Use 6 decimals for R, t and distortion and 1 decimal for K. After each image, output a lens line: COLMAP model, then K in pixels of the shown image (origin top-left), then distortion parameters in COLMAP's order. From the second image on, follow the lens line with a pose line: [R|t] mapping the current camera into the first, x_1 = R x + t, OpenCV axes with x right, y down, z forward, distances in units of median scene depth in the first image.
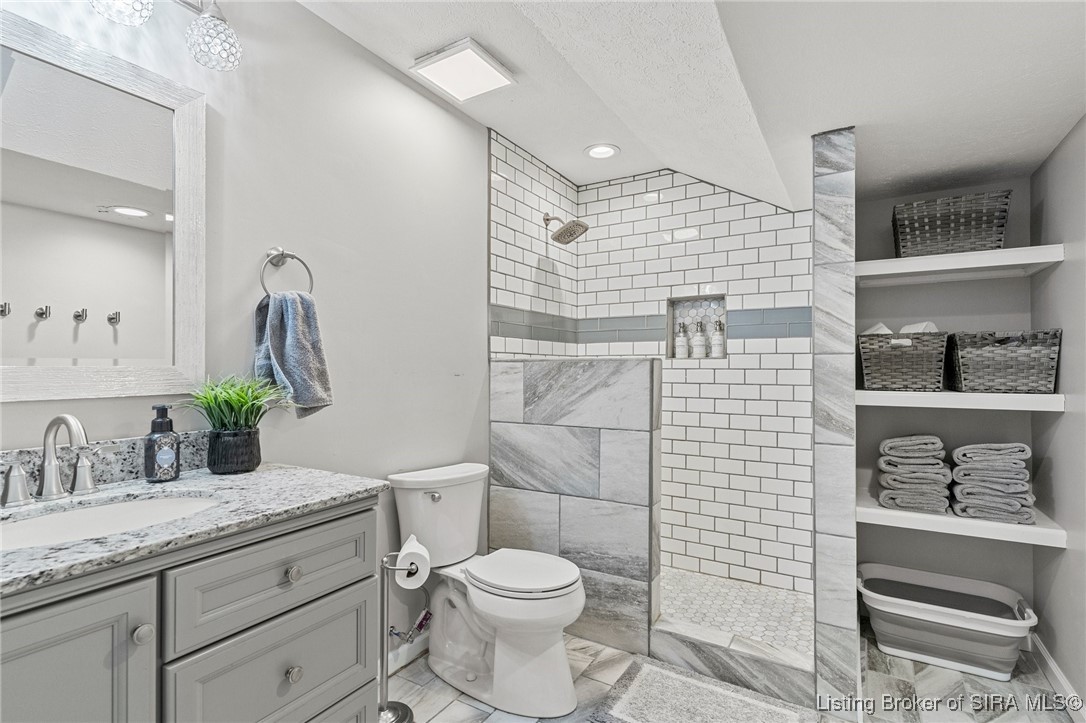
lens RADIAL K [[522.7, 0, 541.6], [0, 522.7, 365.0], [0, 0, 1]] dist [-0.000644, 0.000675]
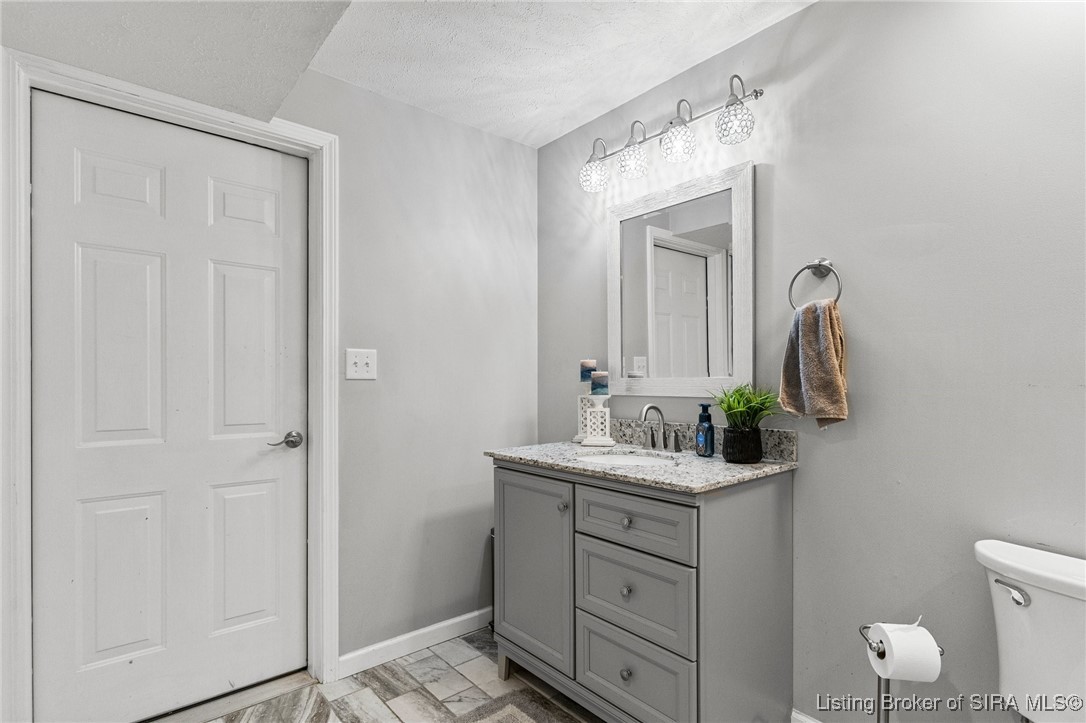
lens RADIAL K [[522.7, 0, 542.3], [0, 522.7, 370.2], [0, 0, 1]] dist [-0.000644, 0.000675]
pose [[-0.305834, -0.013464, -0.951990, 0.815047], [0.009085, 0.999813, -0.017059, 0.003316], [0.952042, -0.013866, -0.305654, 1.028067]]
